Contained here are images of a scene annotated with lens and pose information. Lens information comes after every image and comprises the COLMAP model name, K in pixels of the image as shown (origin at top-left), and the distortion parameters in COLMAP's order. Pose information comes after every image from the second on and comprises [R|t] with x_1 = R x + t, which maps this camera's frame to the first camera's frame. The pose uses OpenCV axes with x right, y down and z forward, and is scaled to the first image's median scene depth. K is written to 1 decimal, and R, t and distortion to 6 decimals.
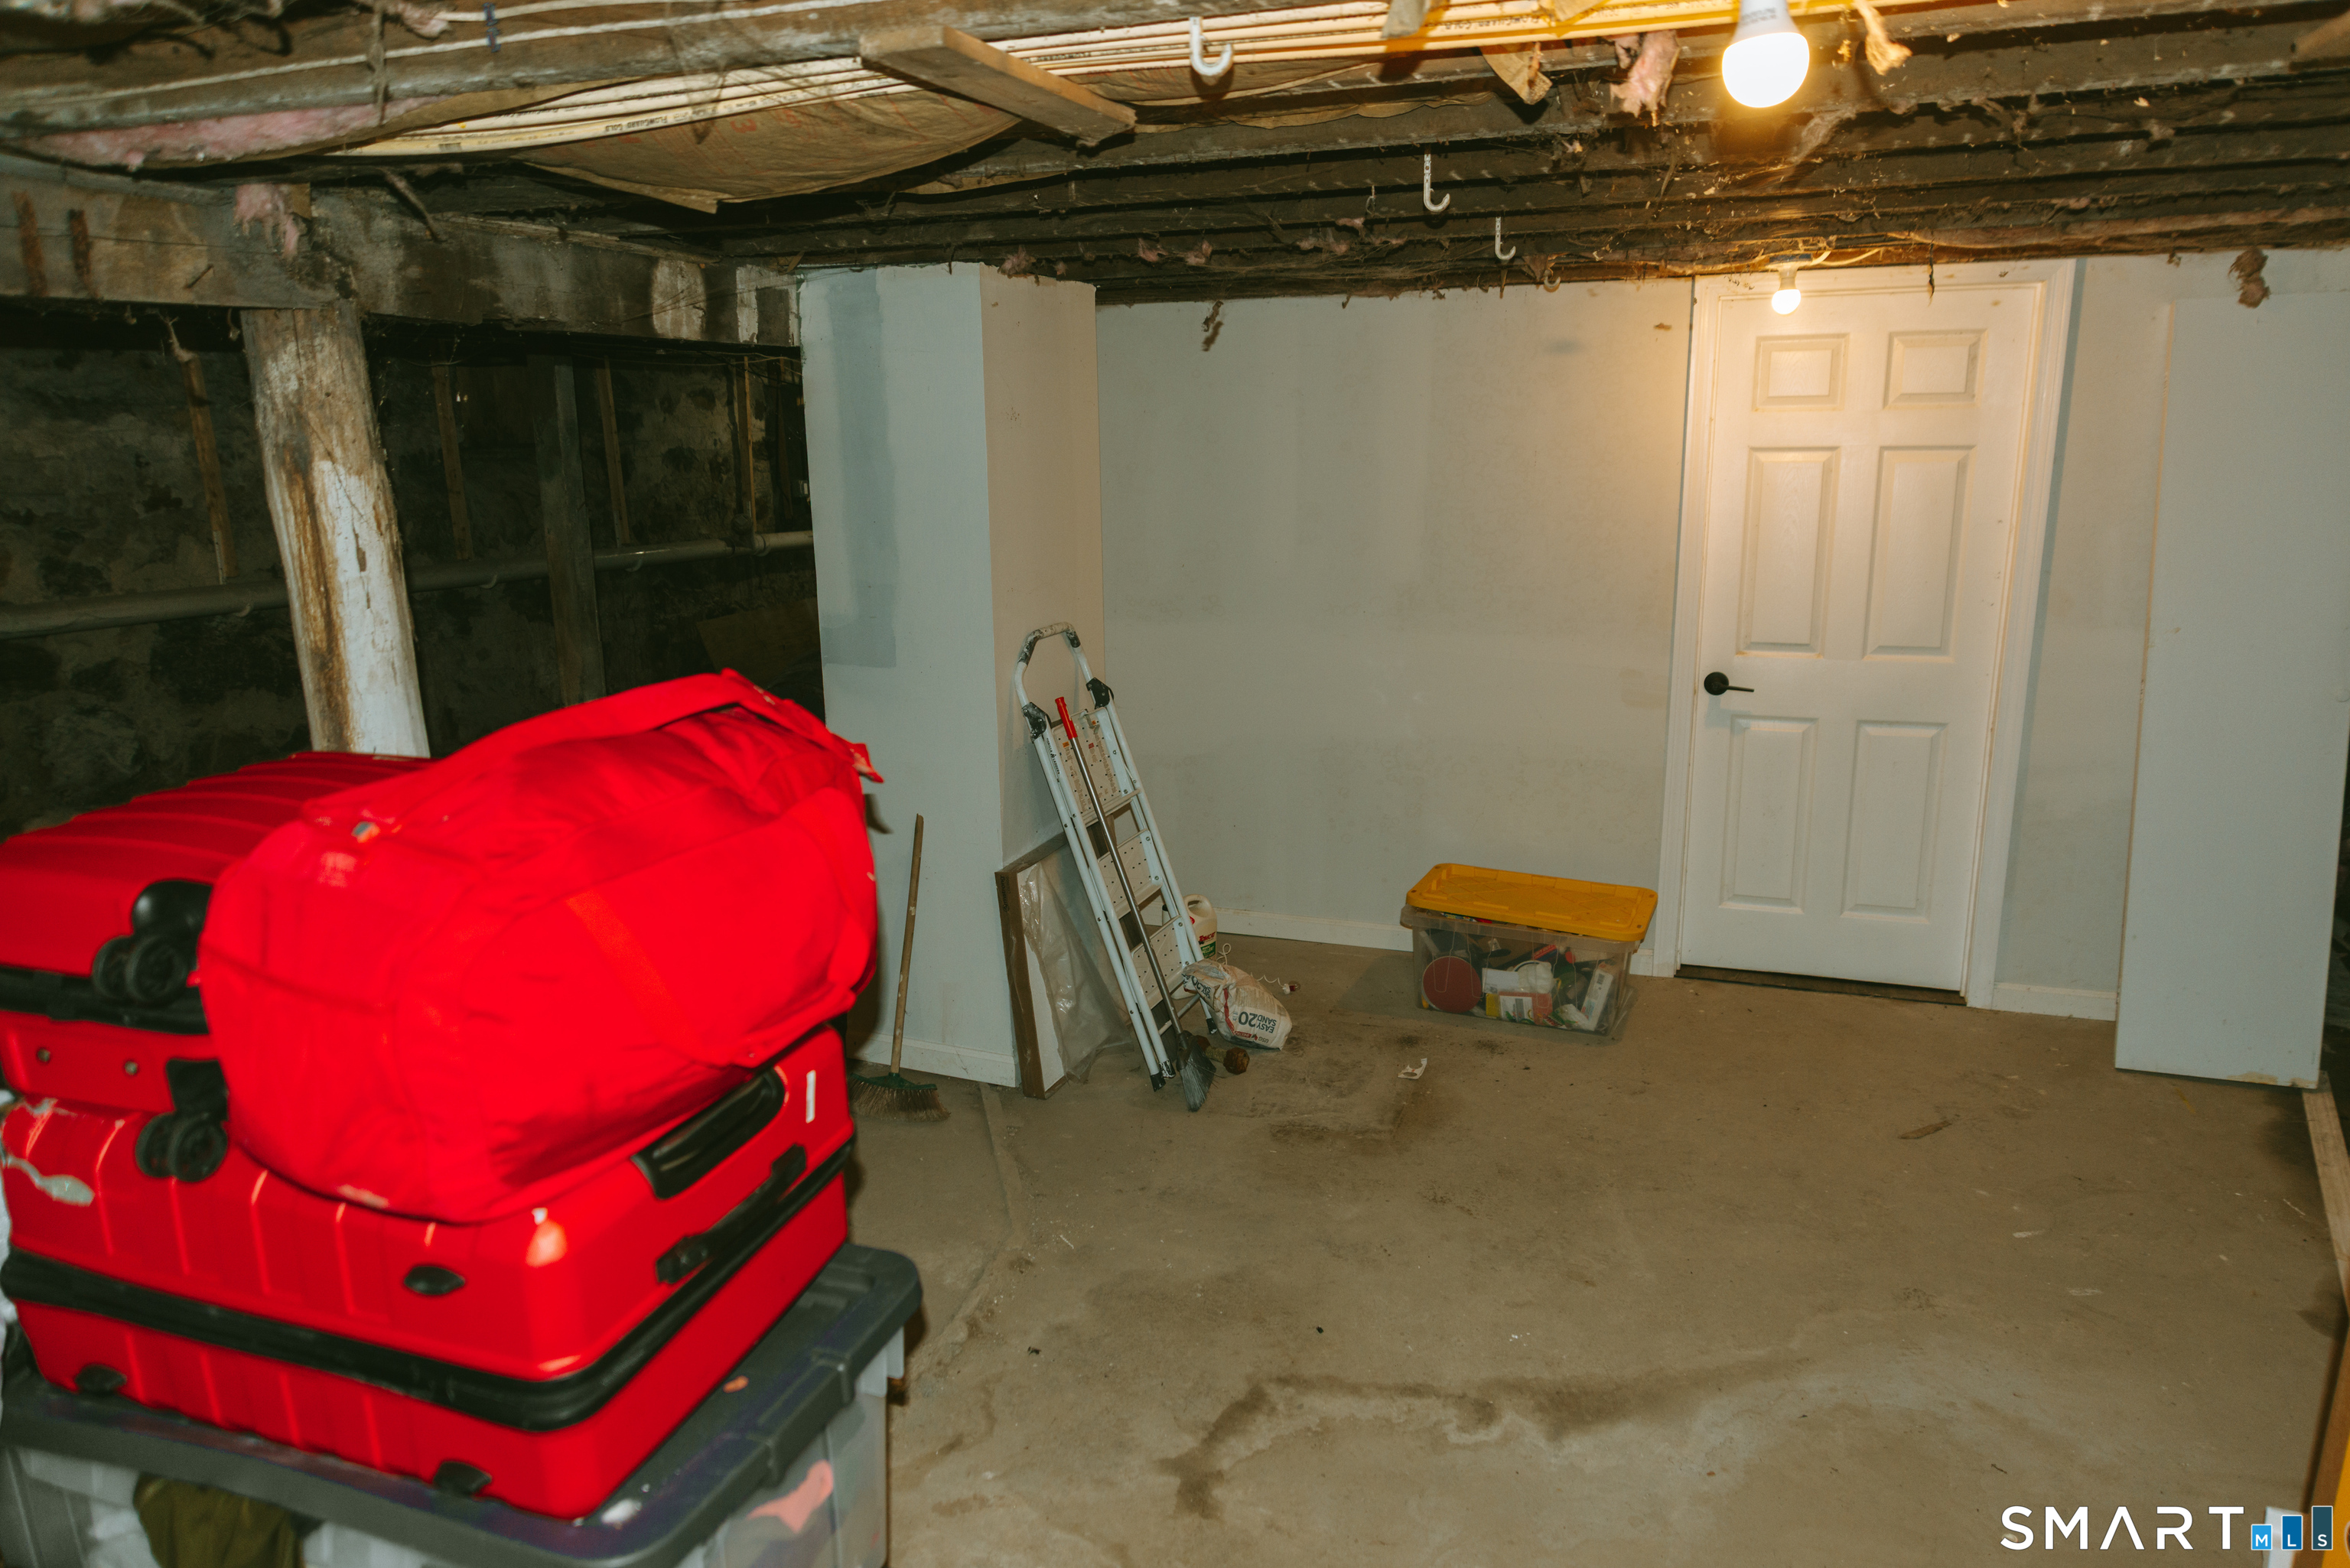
lens RADIAL K [[1586.2, 0, 1175.0], [0, 1586.2, 784.0], [0, 0, 1]] dist [0.001285, 0.000074]
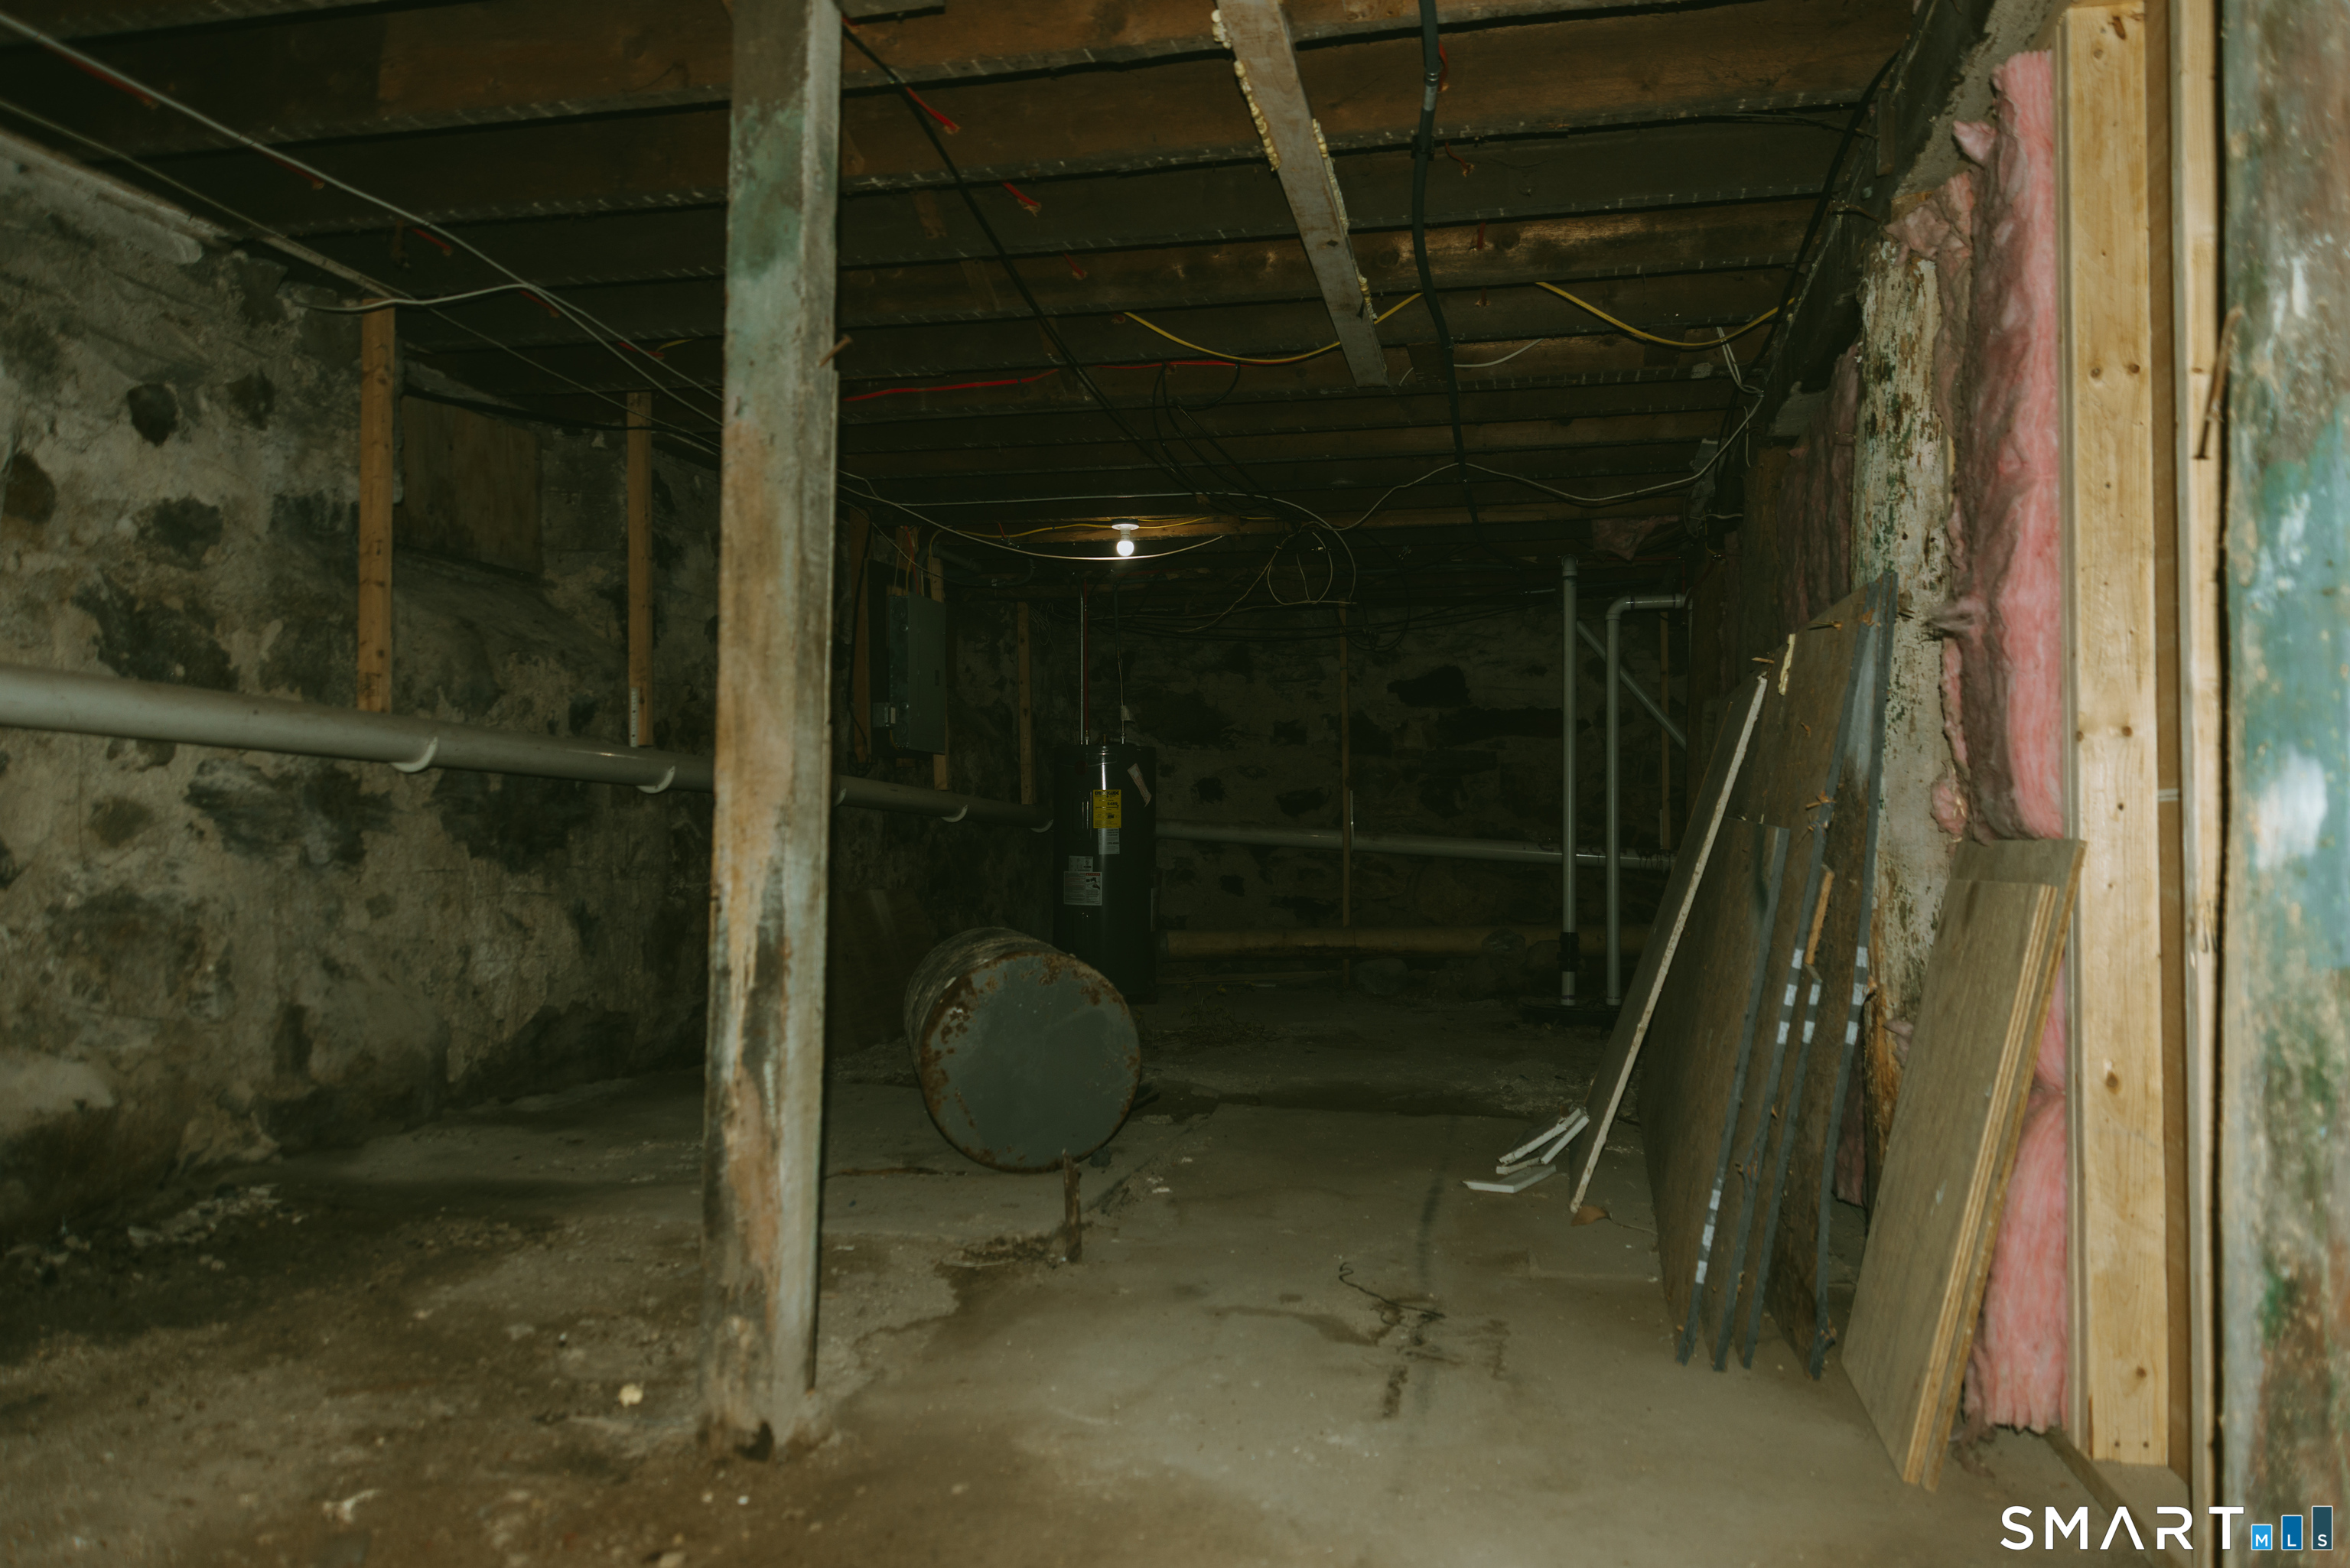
lens RADIAL K [[1586.2, 0, 1175.0], [0, 1586.2, 784.0], [0, 0, 1]] dist [0.001285, 0.000074]
pose [[0.993635, 0.023495, 0.110175, -0.239075], [0.006817, 0.963675, -0.266991, 0.018322], [-0.112445, 0.266043, 0.957380, 0.472322]]
